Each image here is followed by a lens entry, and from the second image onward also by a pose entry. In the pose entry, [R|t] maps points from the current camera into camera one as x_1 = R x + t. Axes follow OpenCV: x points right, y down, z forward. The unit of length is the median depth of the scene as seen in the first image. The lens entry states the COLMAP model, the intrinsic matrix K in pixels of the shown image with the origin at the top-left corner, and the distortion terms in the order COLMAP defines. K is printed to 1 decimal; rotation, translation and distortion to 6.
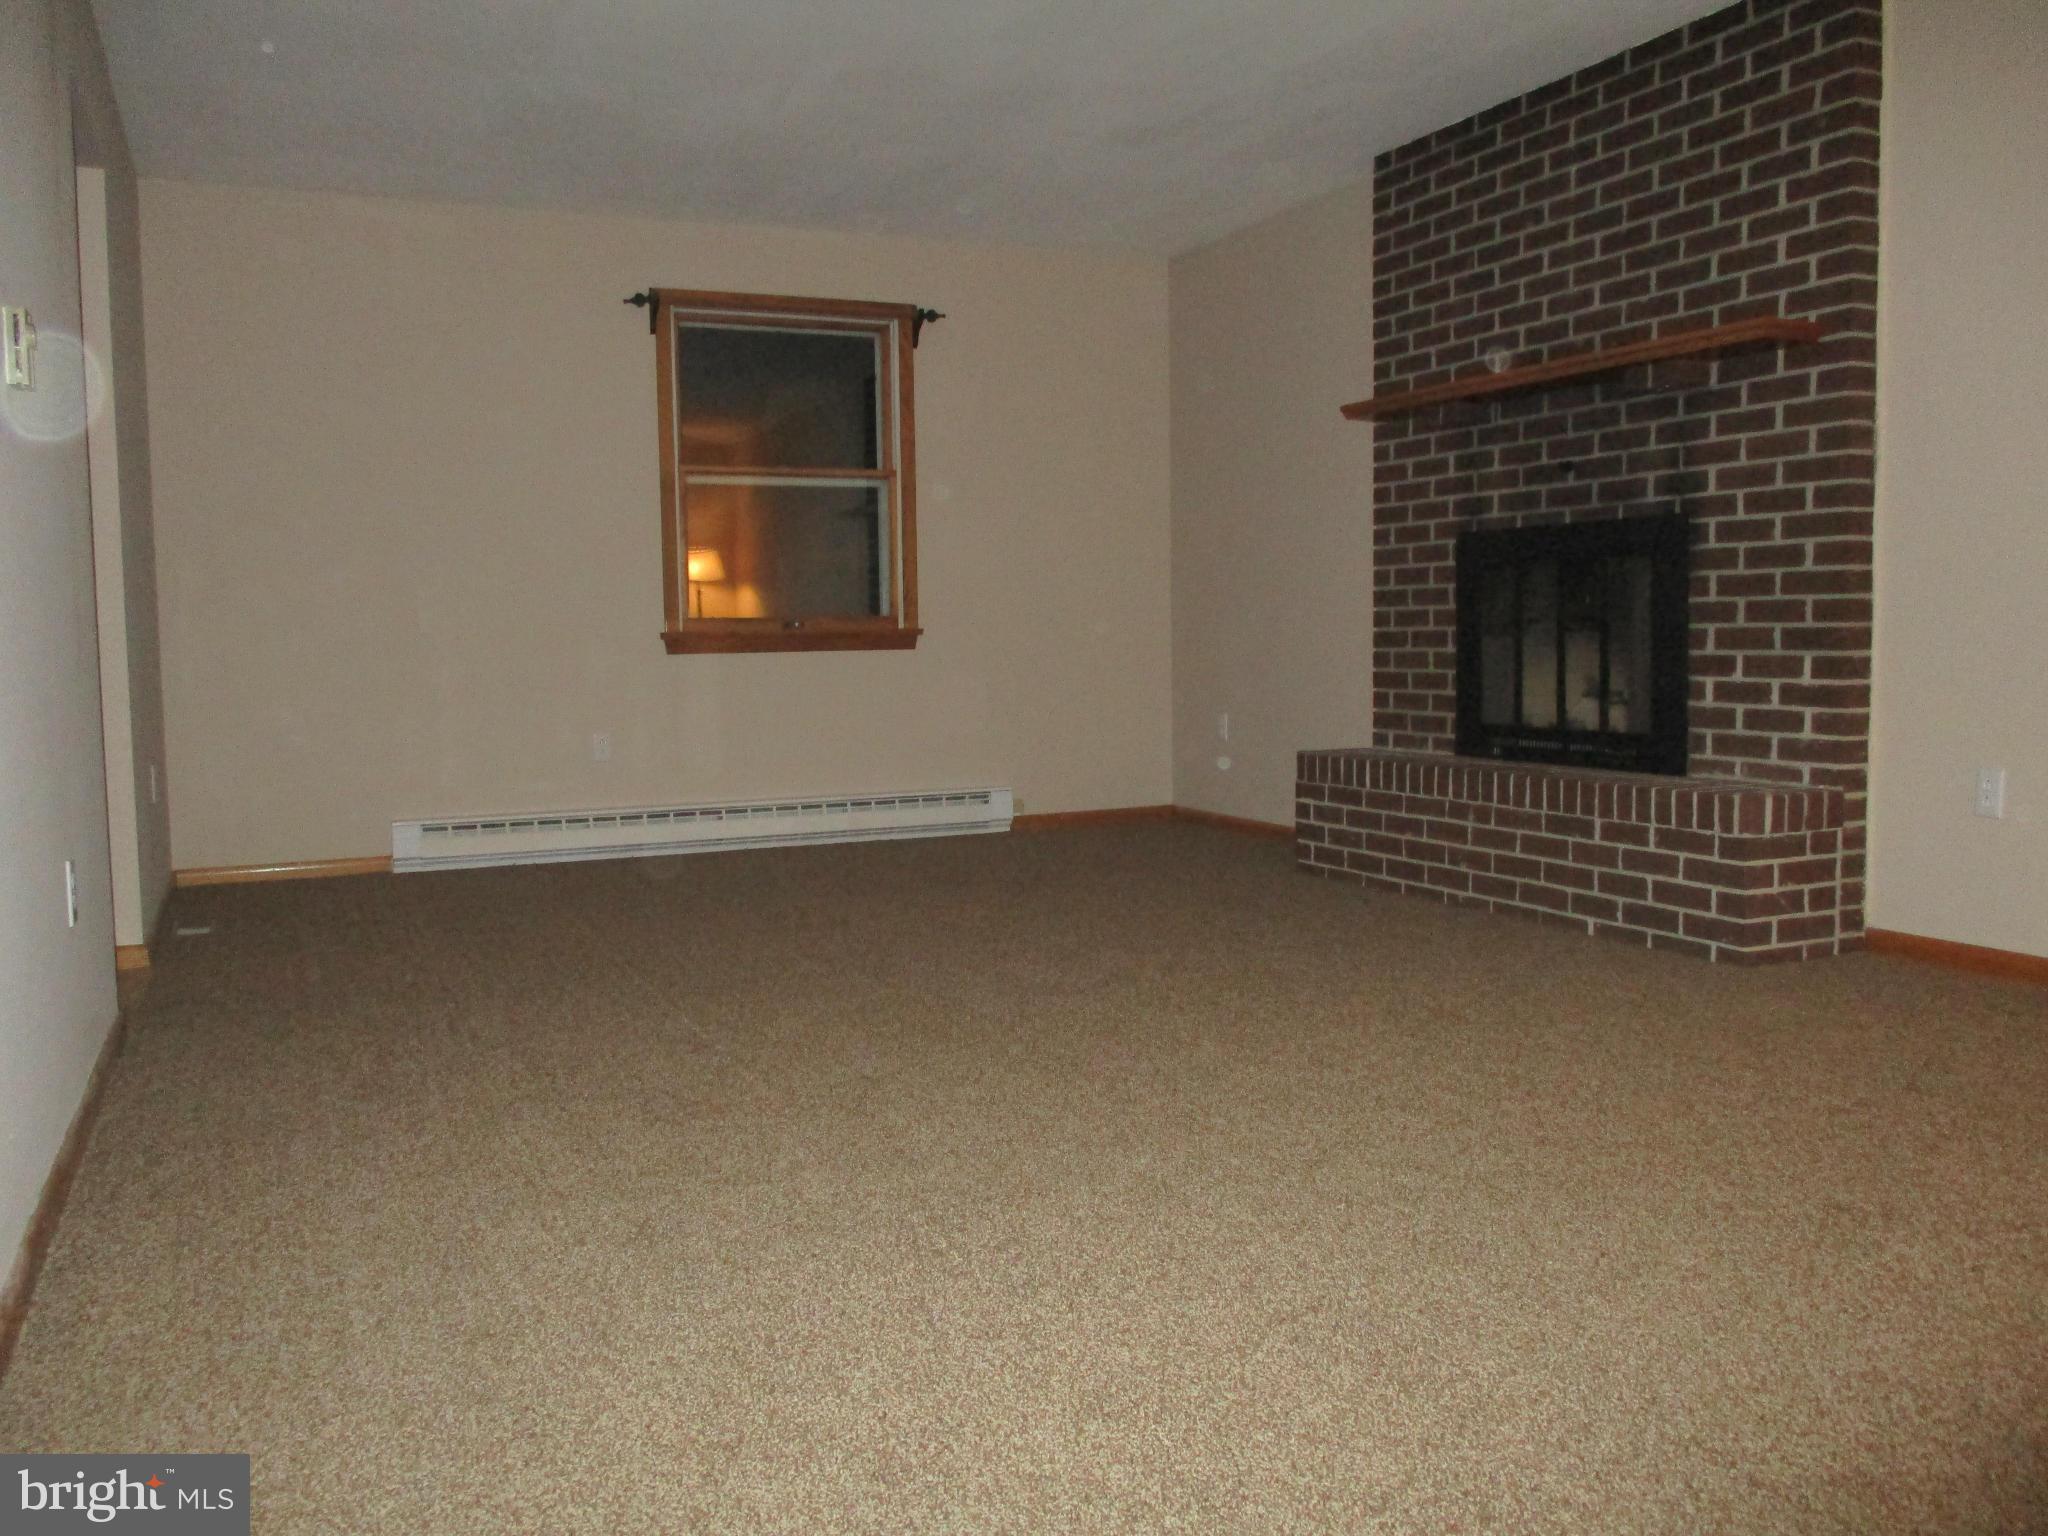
lens RADIAL K [[1687.1, 0, 1009.5], [0, 1687.1, 761.2], [0, 0, 1]] dist [-0.005605, 0.008760]
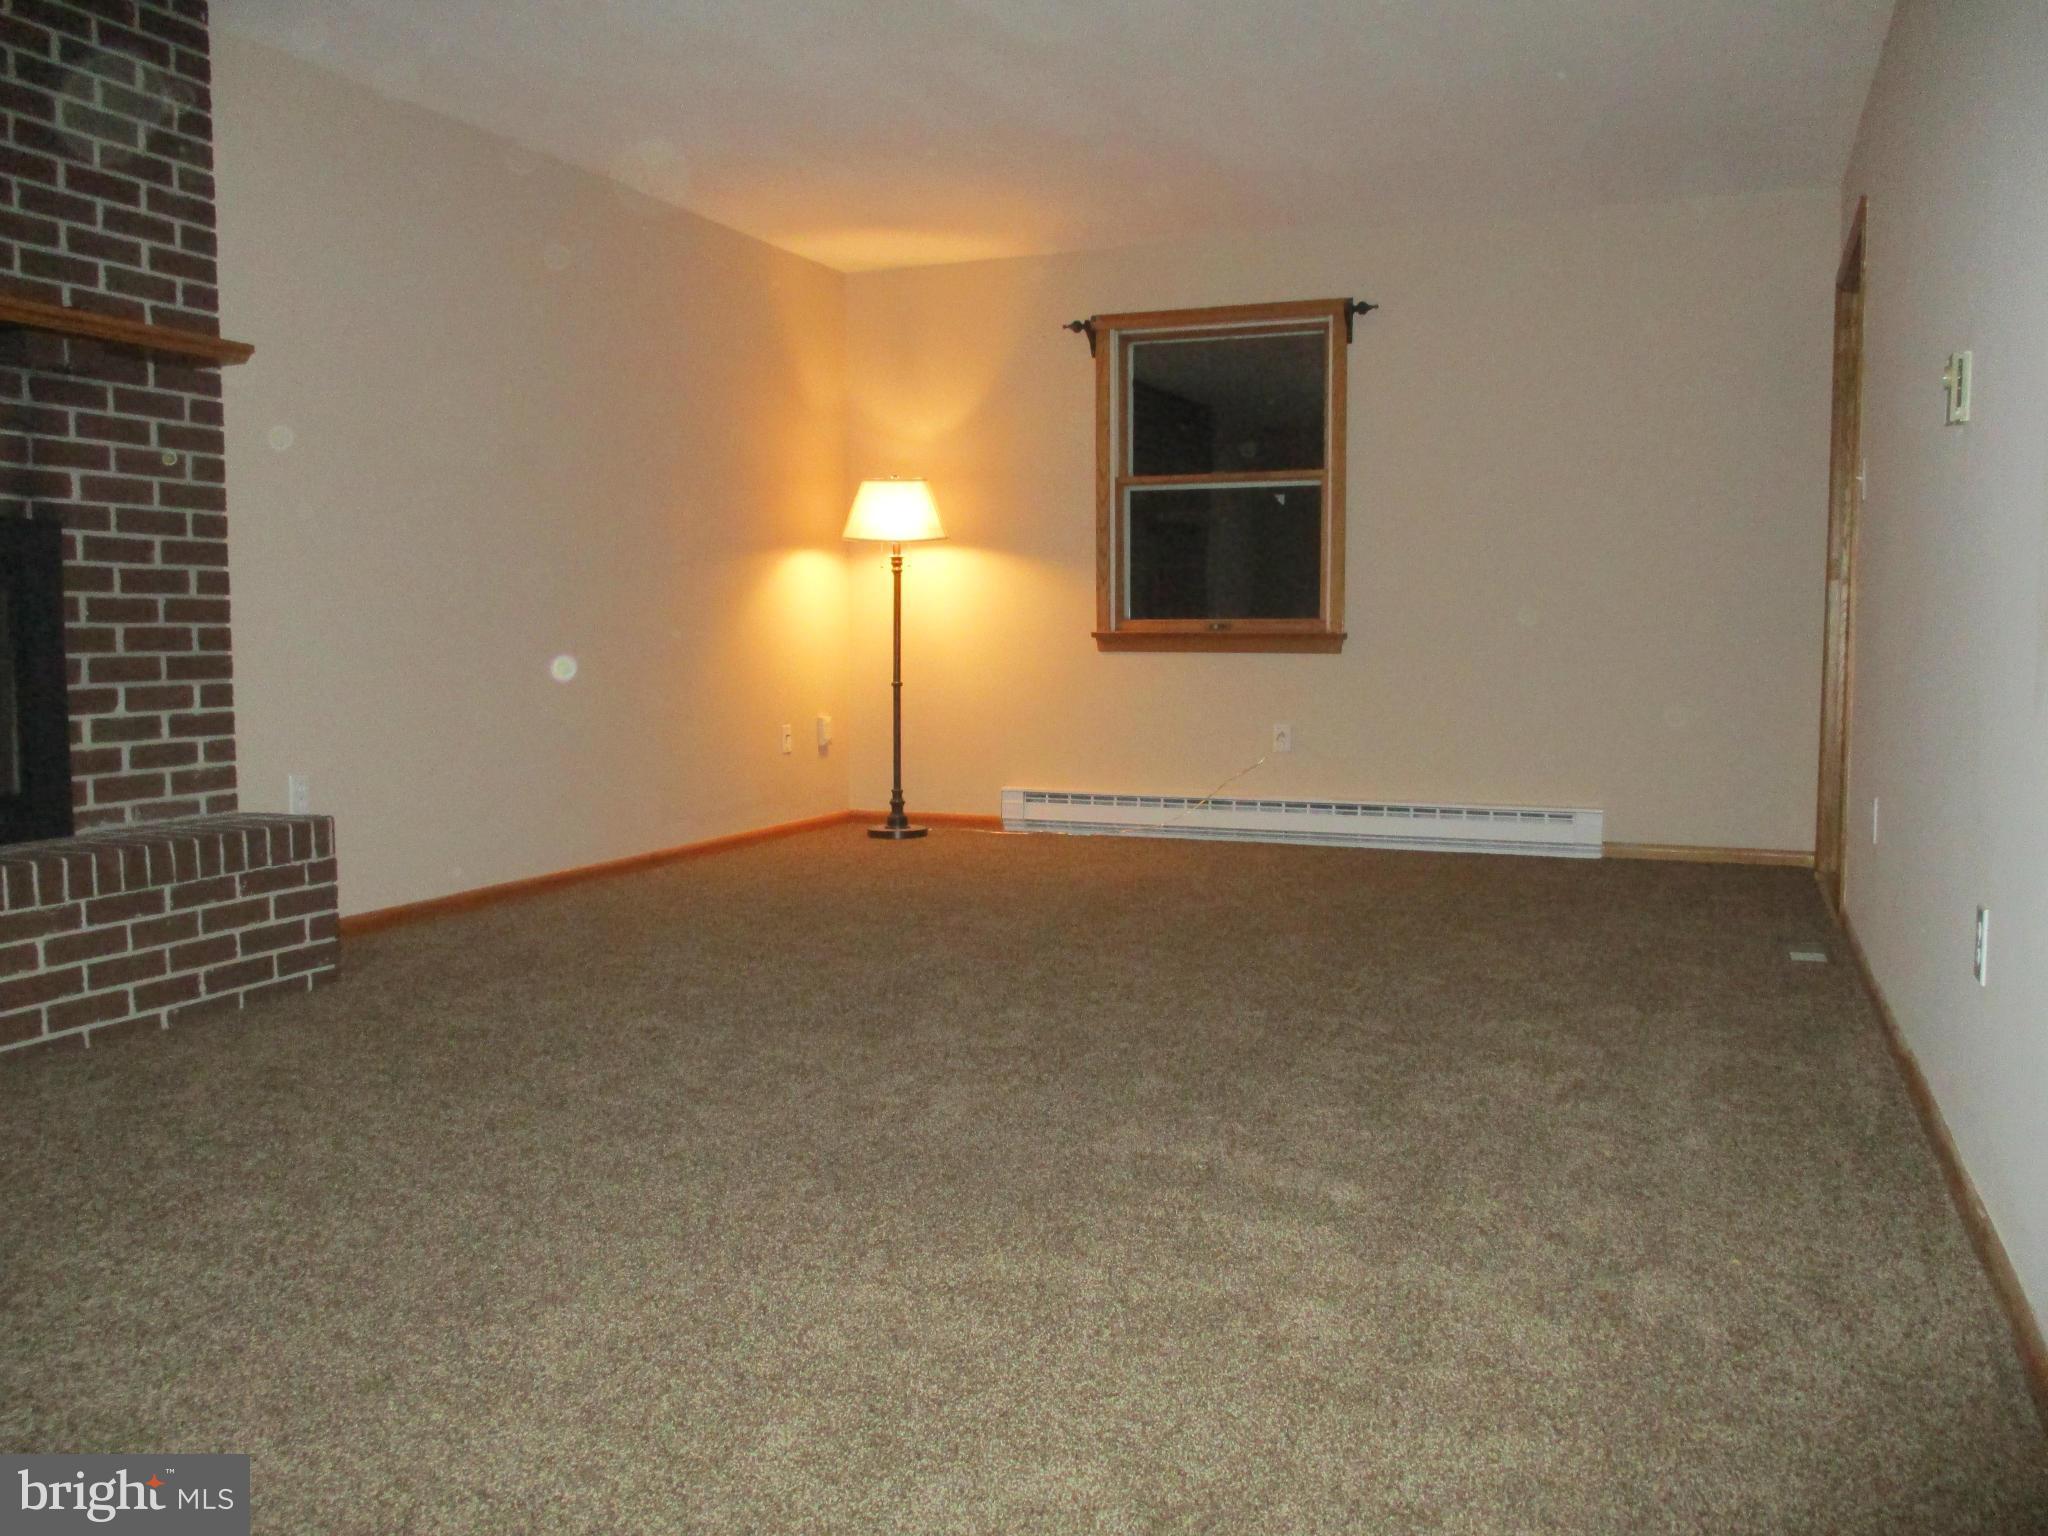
lens RADIAL K [[1687.1, 0, 1024.7], [0, 1687.1, 765.6], [0, 0, 1]] dist [-0.005605, 0.008760]
pose [[-0.685515, -0.035939, 0.727171, -0.555385], [0.076491, 0.989698, 0.121024, -0.094598], [-0.724029, 0.138586, -0.675704, 1.273663]]
